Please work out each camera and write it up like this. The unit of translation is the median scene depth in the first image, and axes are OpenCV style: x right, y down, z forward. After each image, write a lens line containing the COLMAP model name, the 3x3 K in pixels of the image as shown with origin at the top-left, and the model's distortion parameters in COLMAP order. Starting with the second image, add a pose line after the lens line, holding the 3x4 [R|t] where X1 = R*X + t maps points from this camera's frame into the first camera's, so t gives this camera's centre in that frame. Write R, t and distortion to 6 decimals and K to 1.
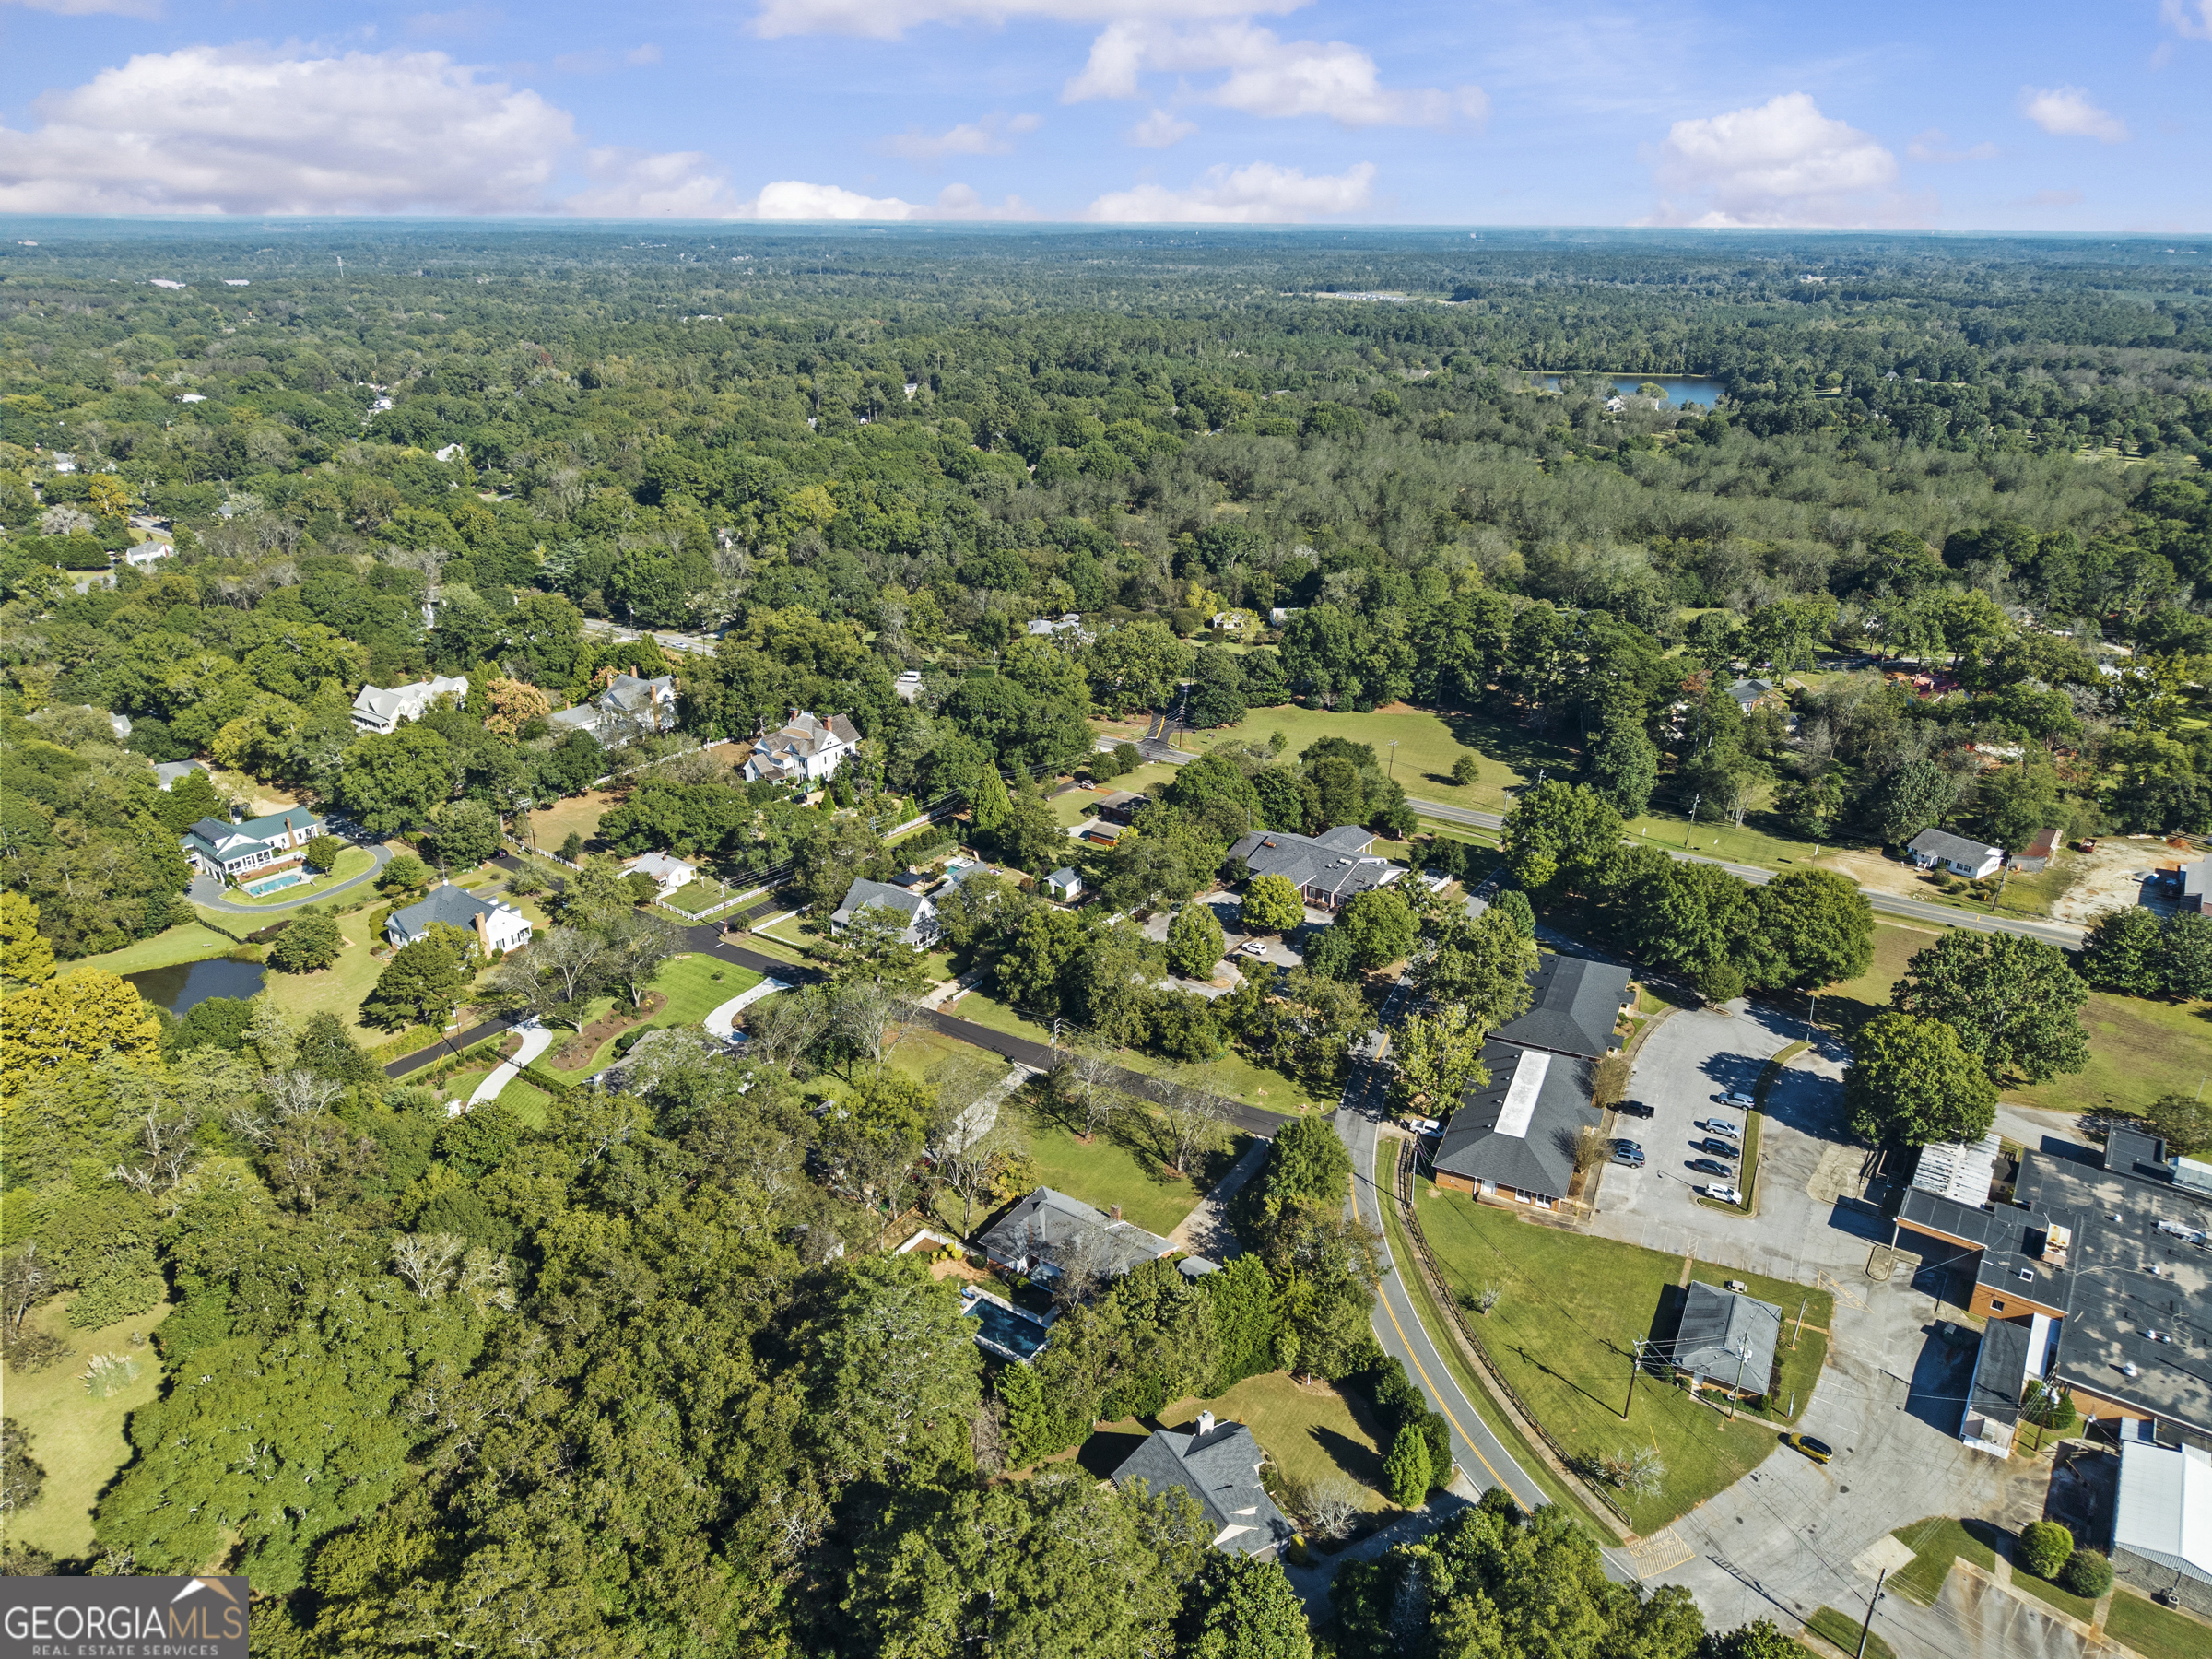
lens RADIAL K [[1496.4, 0, 1129.3], [0, 1496.4, 828.0], [0, 0, 1]] dist [0.021513, -0.010398]
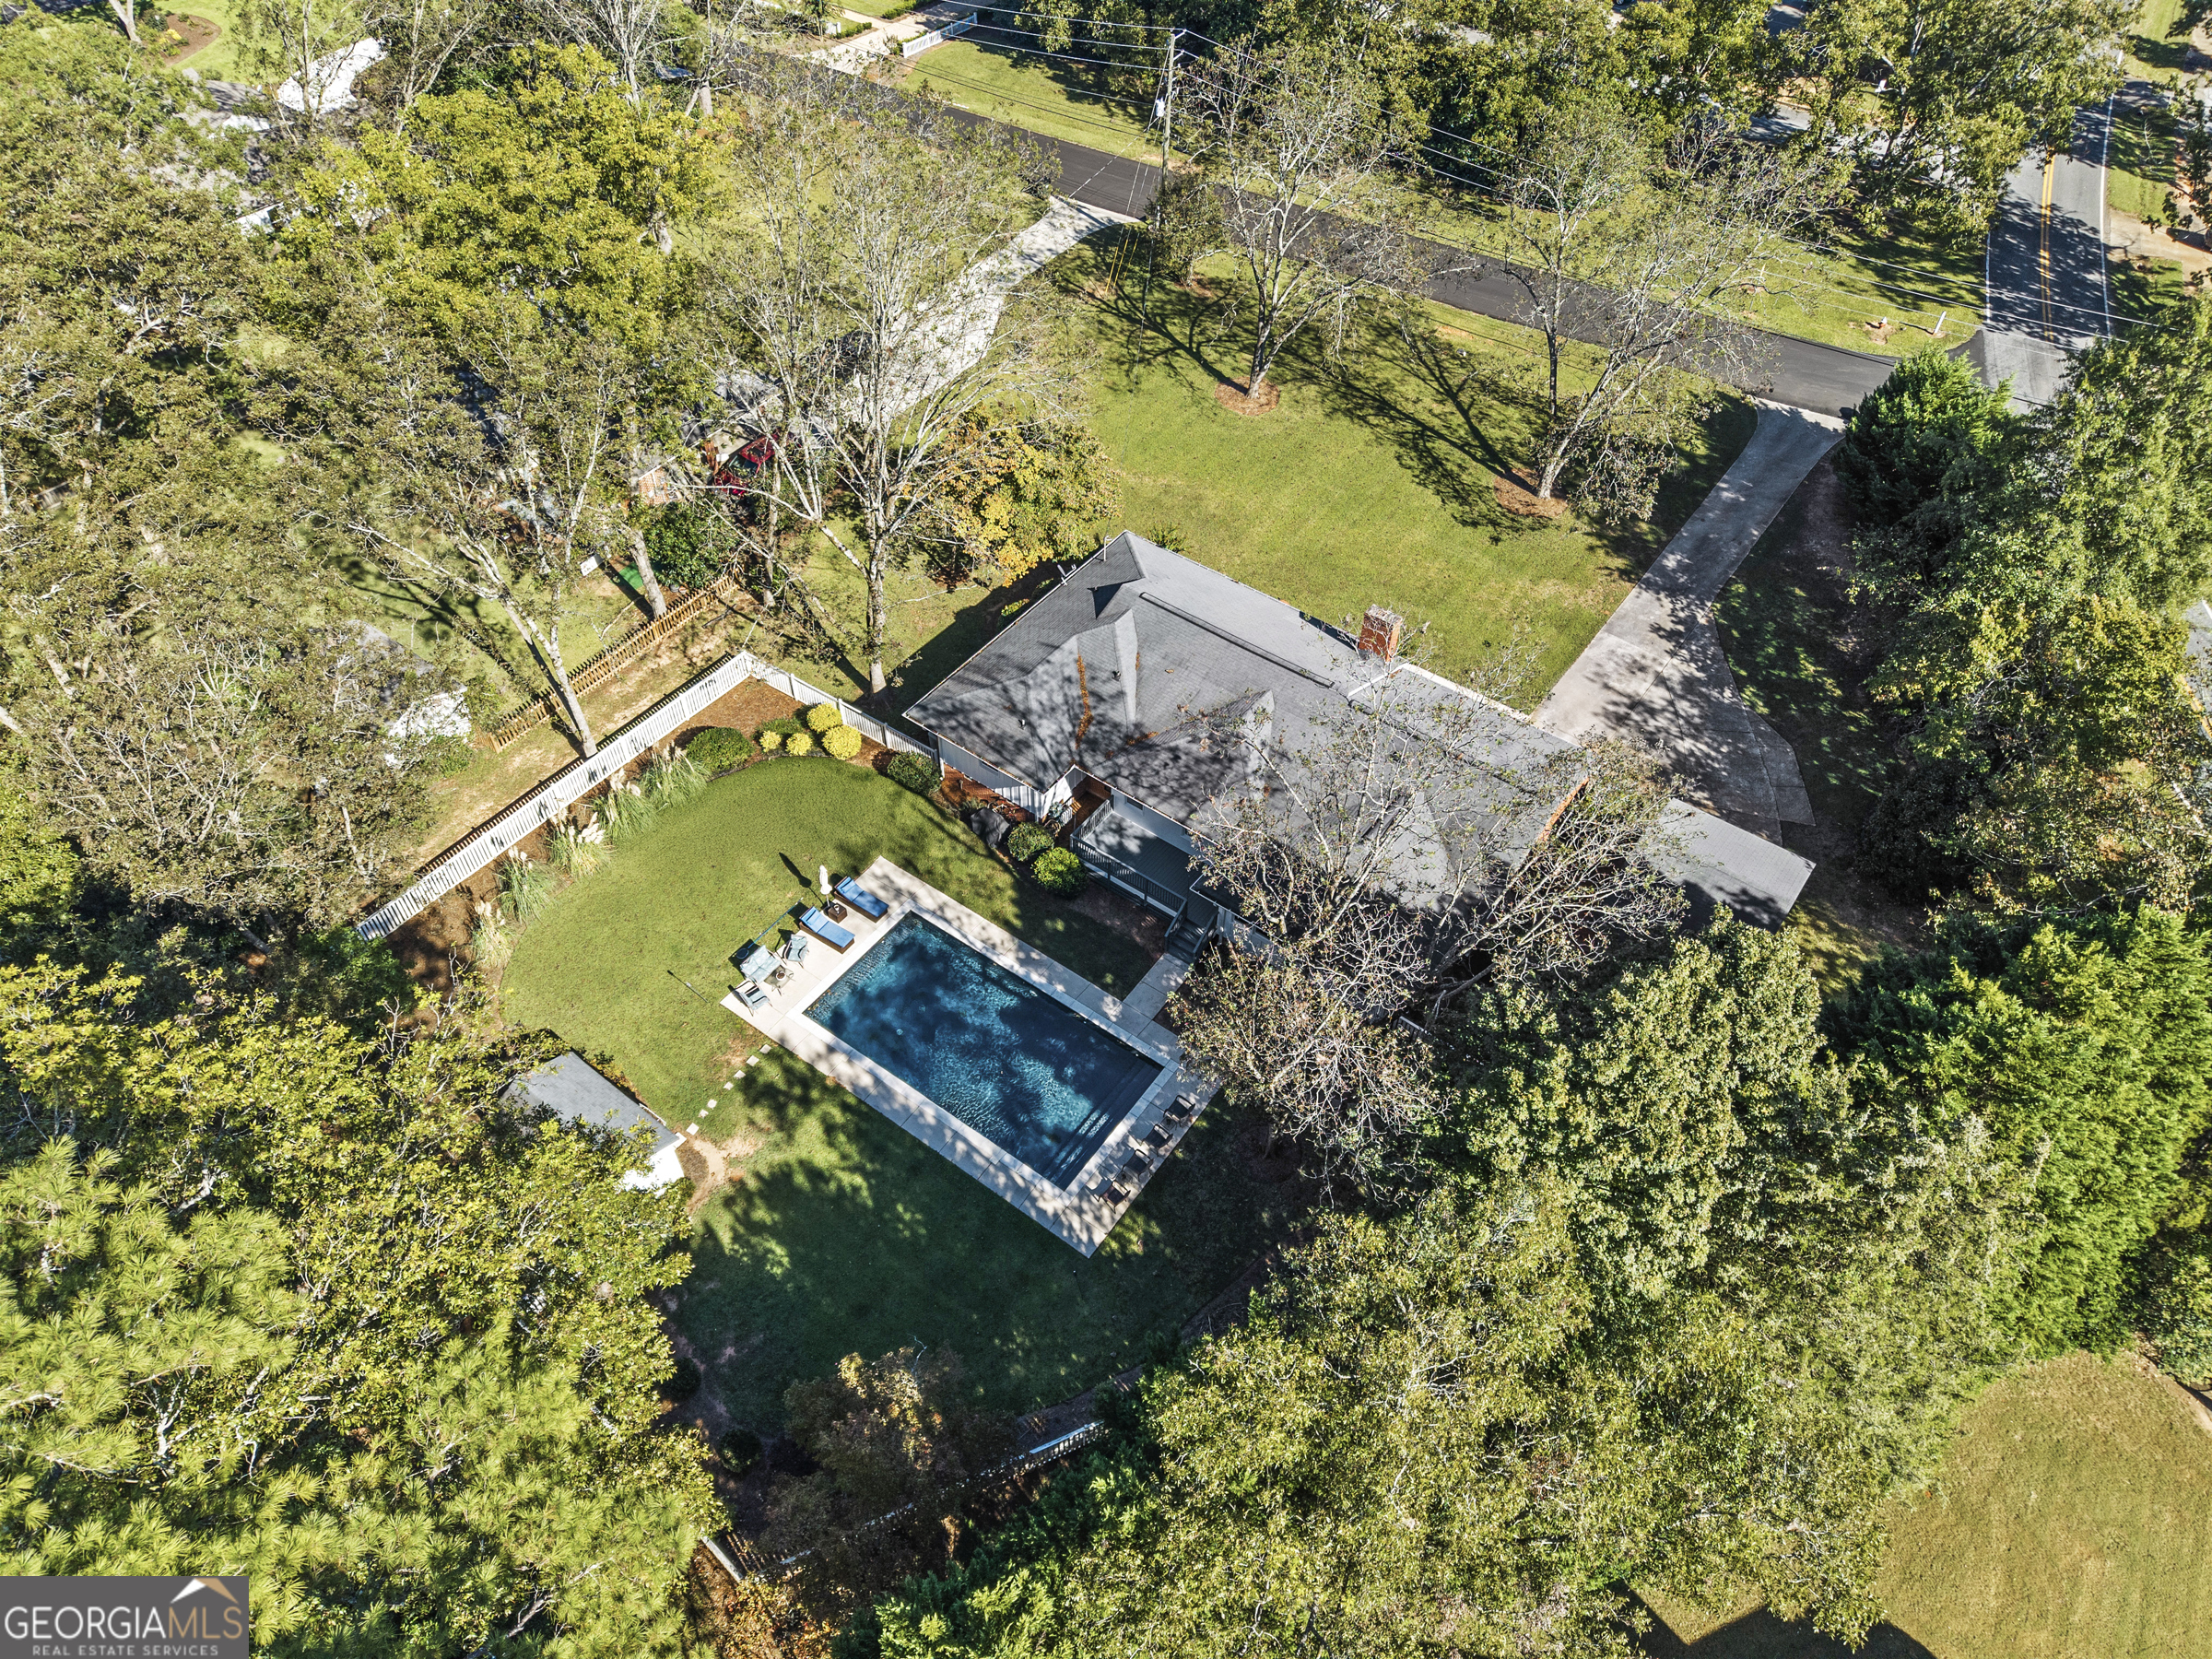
lens RADIAL K [[1496.4, 0, 1105.8], [0, 1496.4, 824.7], [0, 0, 1]] dist [0.021513, -0.010398]
pose [[0.997808, 0.045457, -0.048091, -0.044309], [-0.020908, 0.906059, 0.422634, 0.162388], [0.062785, -0.420702, 0.905024, 0.689266]]
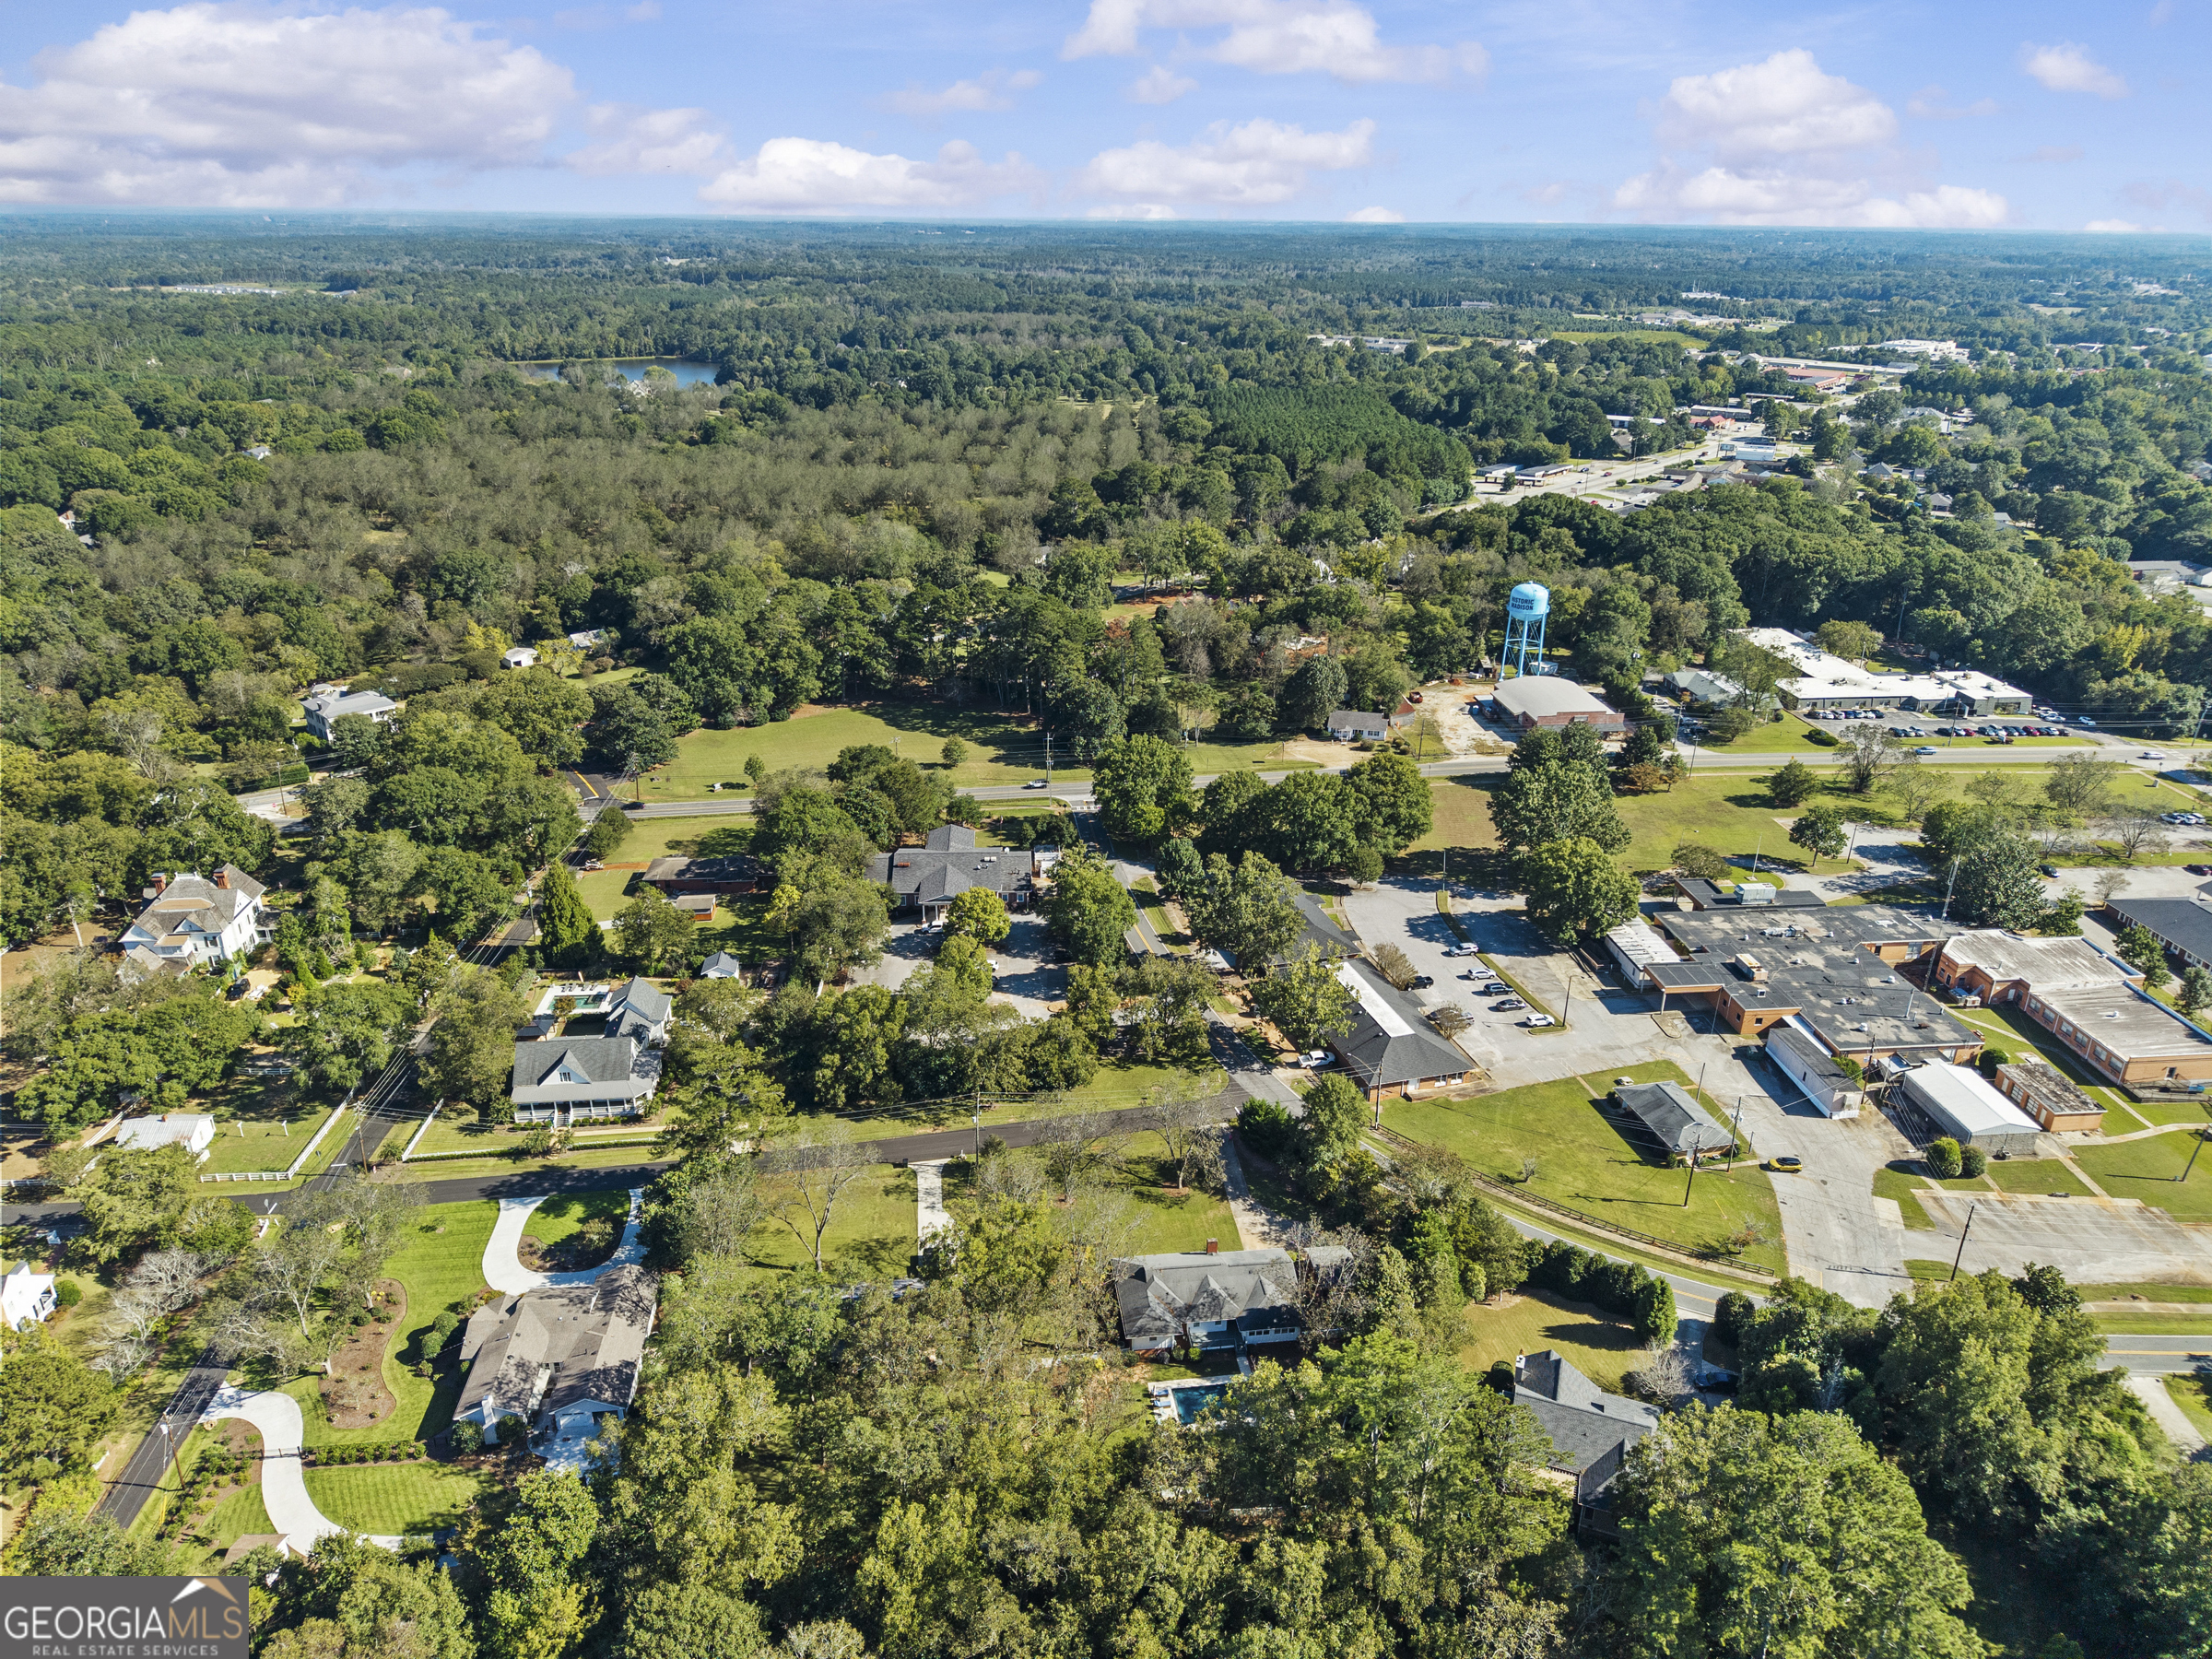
lens RADIAL K [[1496.4, 0, 1101.9], [0, 1496.4, 823.8], [0, 0, 1]] dist [0.021513, -0.010398]
pose [[0.753210, -0.249292, 0.608710, -0.547566], [0.245345, 0.965093, 0.091659, -0.100342], [-0.610312, 0.080306, 0.788080, 0.261468]]
